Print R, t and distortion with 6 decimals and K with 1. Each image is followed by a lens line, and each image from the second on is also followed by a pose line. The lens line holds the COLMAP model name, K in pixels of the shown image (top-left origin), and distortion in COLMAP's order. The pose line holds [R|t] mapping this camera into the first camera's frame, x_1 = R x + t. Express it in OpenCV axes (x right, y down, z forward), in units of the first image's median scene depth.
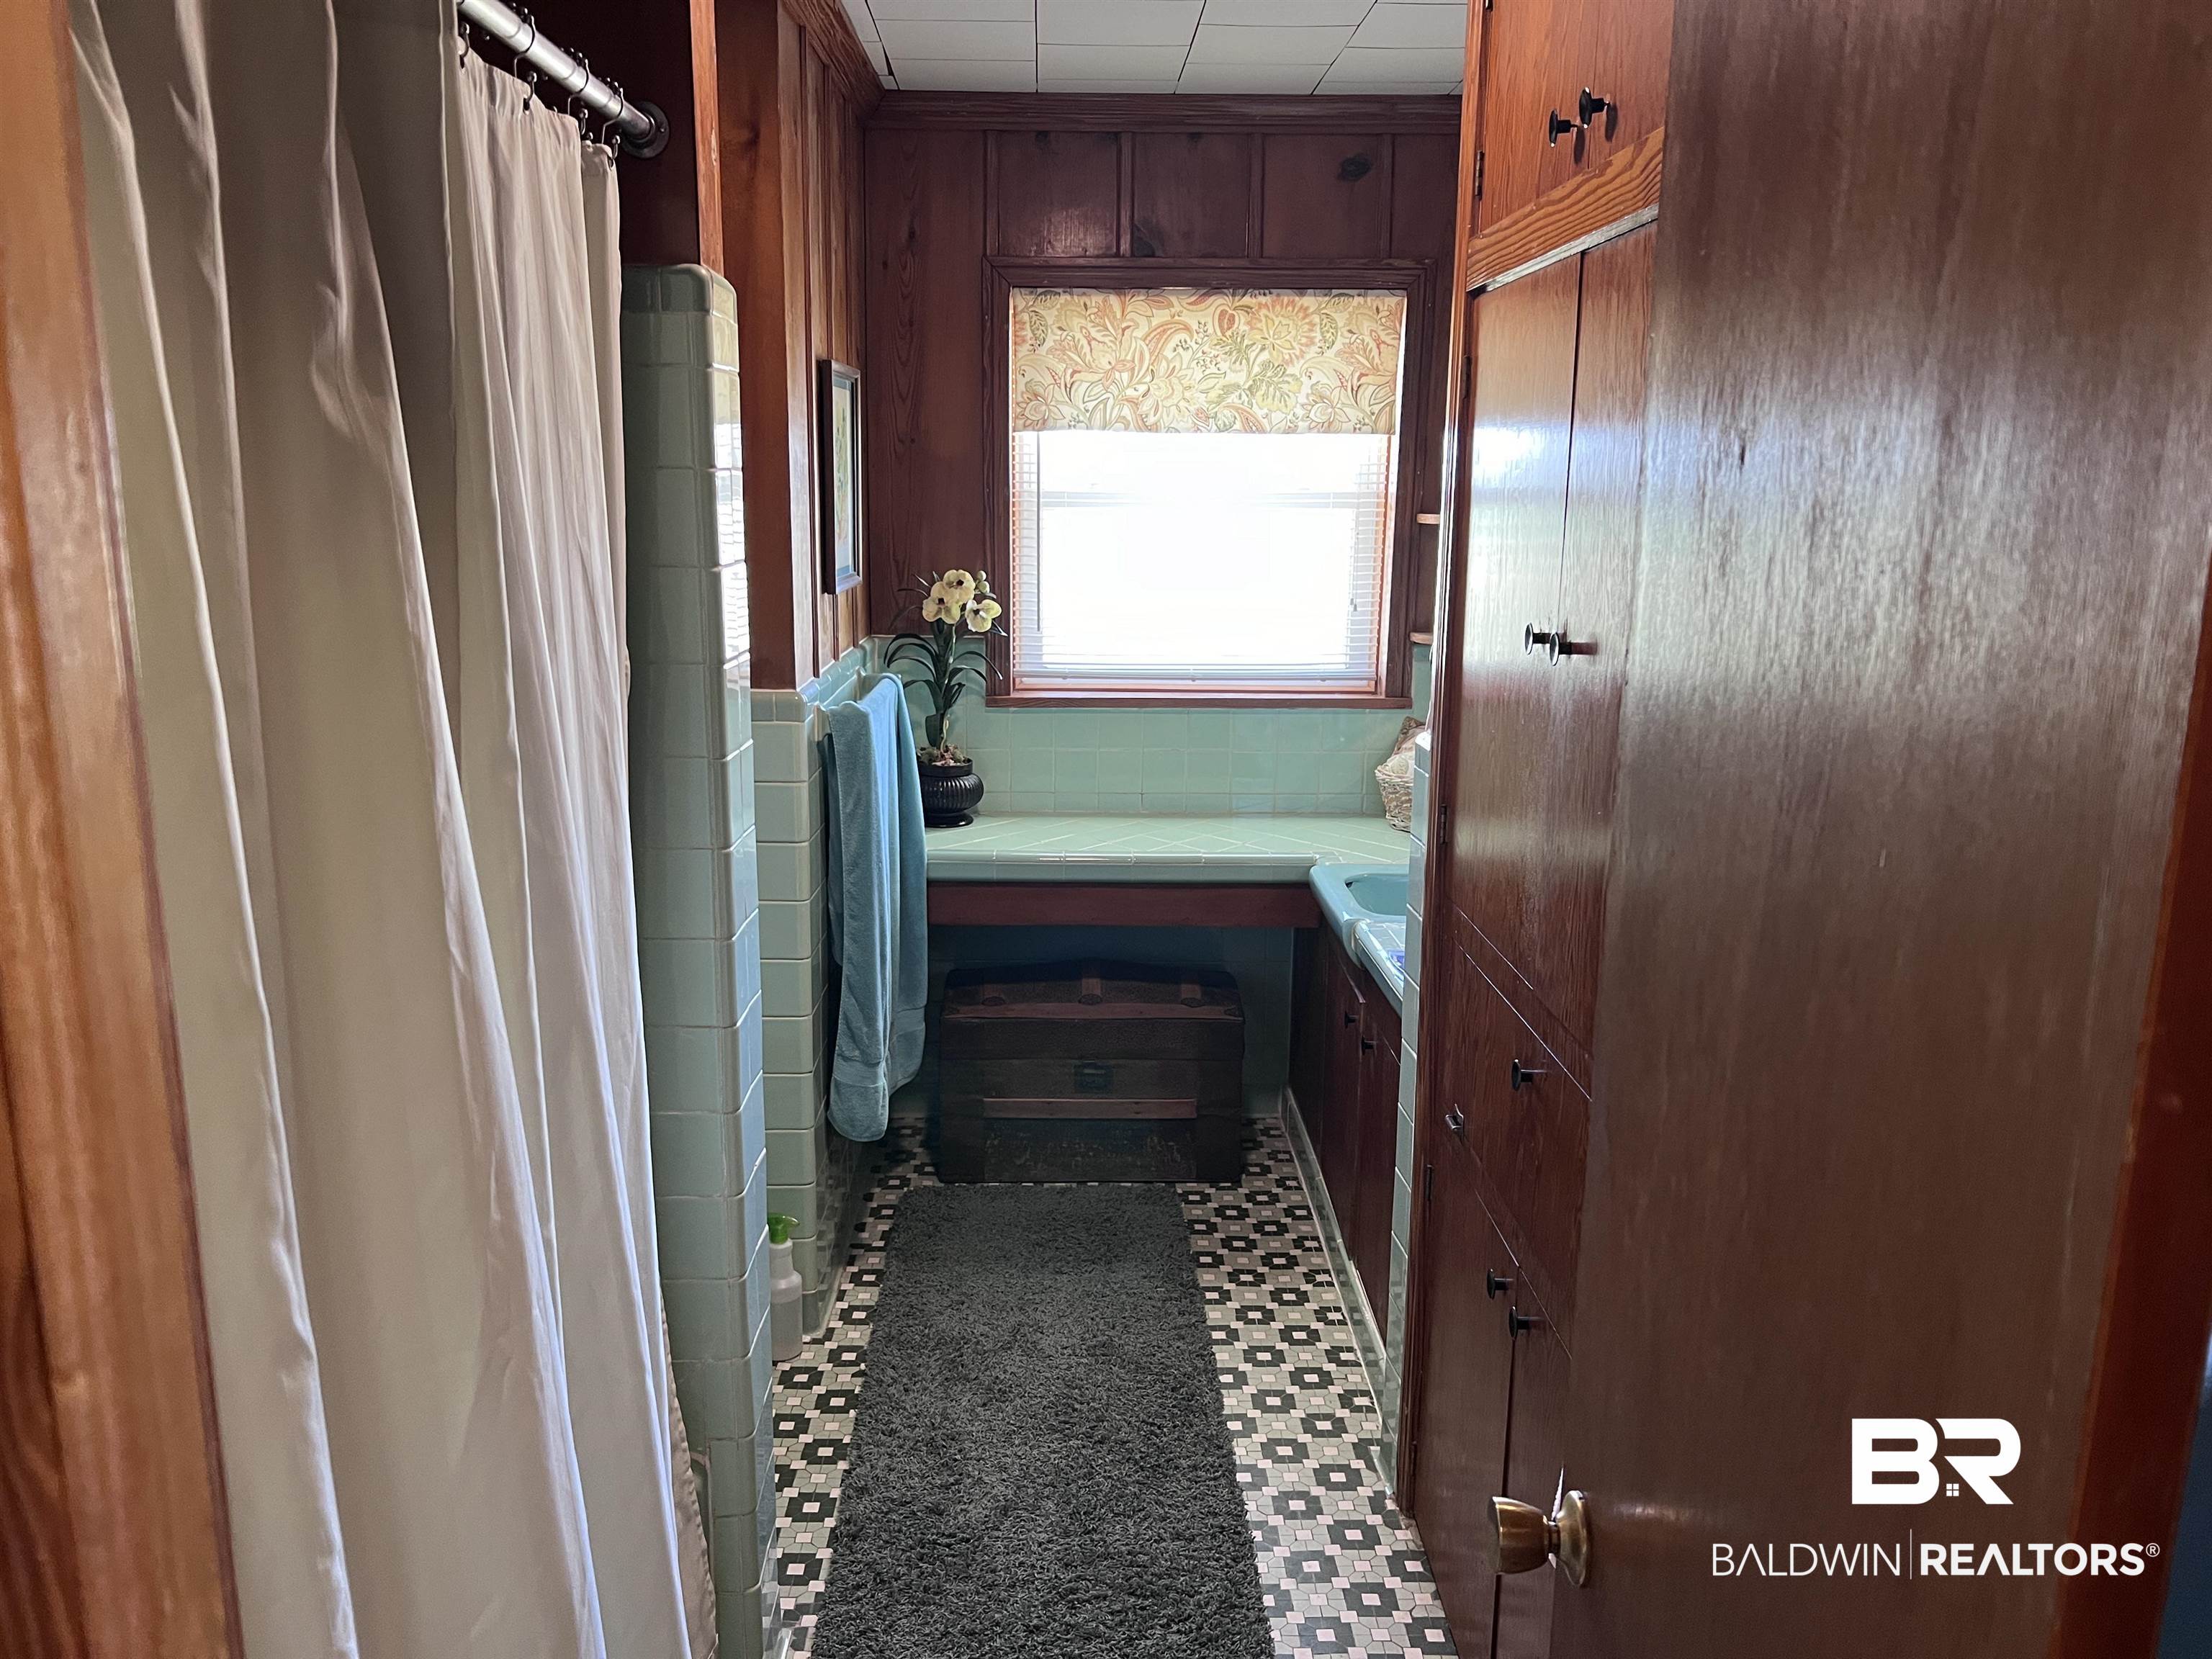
lens RADIAL K [[1658.7, 0, 1103.1], [0, 1658.7, 837.6], [0, 0, 1]] dist [0.022630, -0.028443]
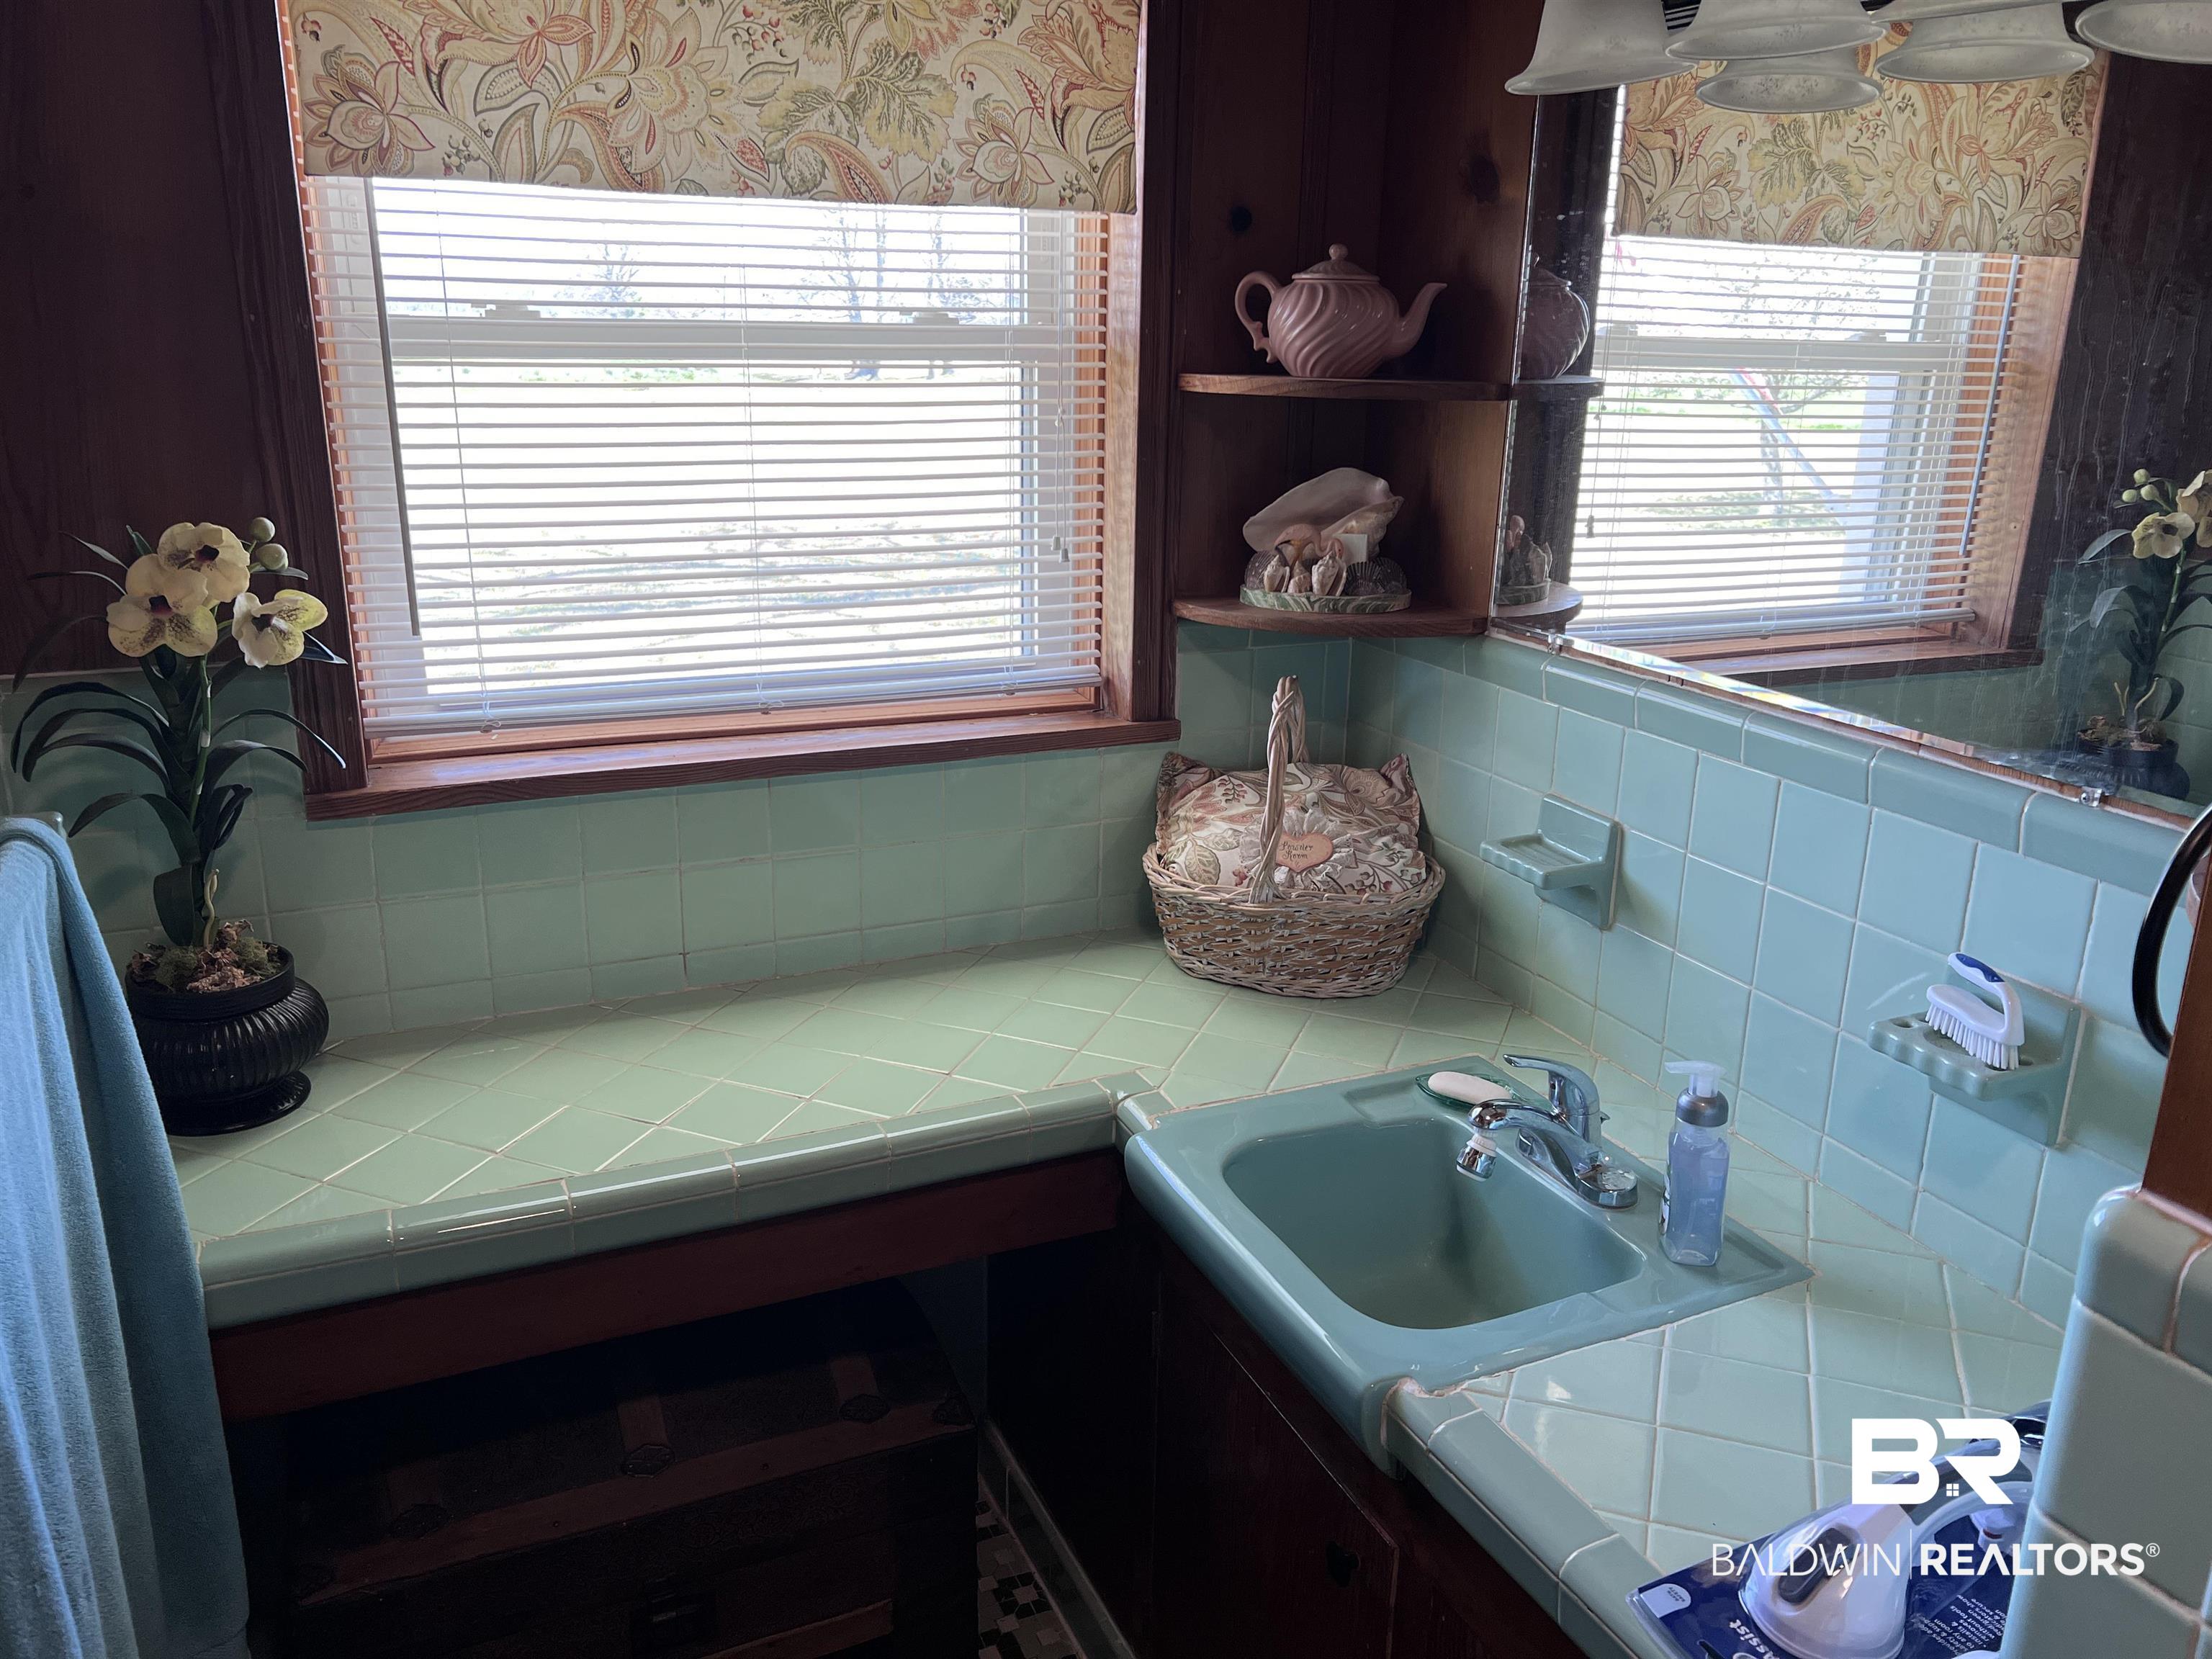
lens RADIAL K [[1658.7, 0, 1116.7], [0, 1658.7, 822.8], [0, 0, 1]] dist [0.022630, -0.028443]
pose [[0.918700, -0.107615, 0.380012, -0.043240], [0.076063, 0.992360, 0.097137, -0.108290], [-0.387562, -0.060335, 0.919867, 0.527030]]
